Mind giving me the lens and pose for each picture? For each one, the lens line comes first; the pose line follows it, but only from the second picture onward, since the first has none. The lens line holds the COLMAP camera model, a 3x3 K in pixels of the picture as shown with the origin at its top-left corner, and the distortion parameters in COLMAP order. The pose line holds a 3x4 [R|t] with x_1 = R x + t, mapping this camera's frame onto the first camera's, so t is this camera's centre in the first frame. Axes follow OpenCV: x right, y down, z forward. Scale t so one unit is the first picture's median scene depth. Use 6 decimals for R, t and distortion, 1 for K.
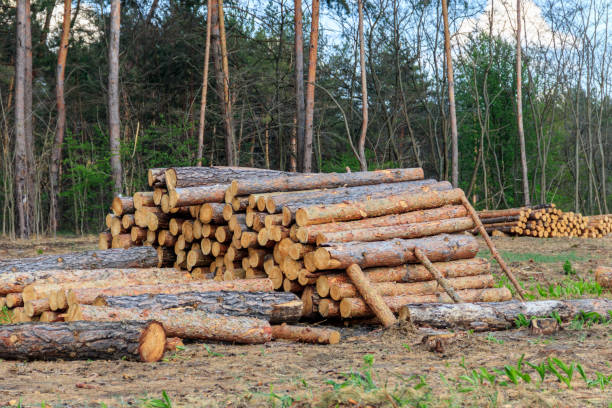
lens RADIAL K [[2563.0, 0, 307.4], [0, 2563.0, 204.0], [0, 0, 1]] dist [-0.273363, 0.000000]
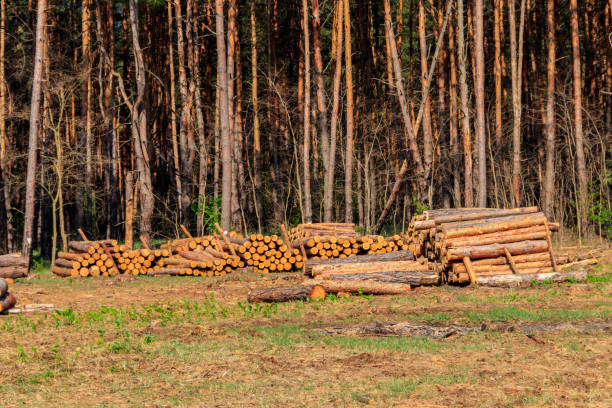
lens RADIAL K [[2563.0, 0, 305.1], [0, 2563.0, 202.3], [0, 0, 1]] dist [-0.273363, 0.000000]
pose [[0.876942, -0.033915, -0.479397, 0.894310], [0.034434, 0.999377, -0.007711, -0.009080], [0.479360, -0.009745, 0.877564, -0.874443]]
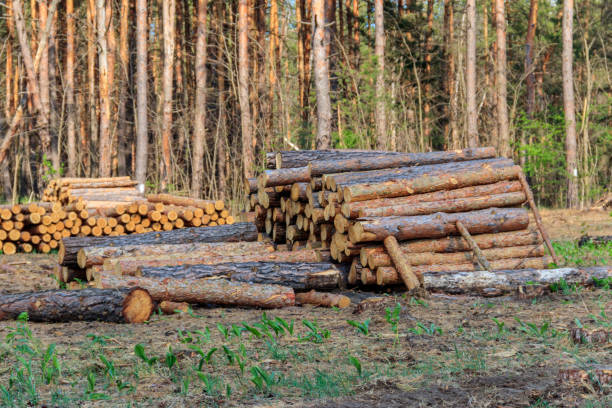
lens RADIAL K [[2563.0, 0, 305.3], [0, 2563.0, 202.3], [0, 0, 1]] dist [-0.273363, 0.000000]
pose [[0.960564, -0.014409, -0.277686, 0.288575], [0.016605, 0.999847, 0.005558, 0.002053], [0.277563, -0.009949, 0.960656, -0.069086]]
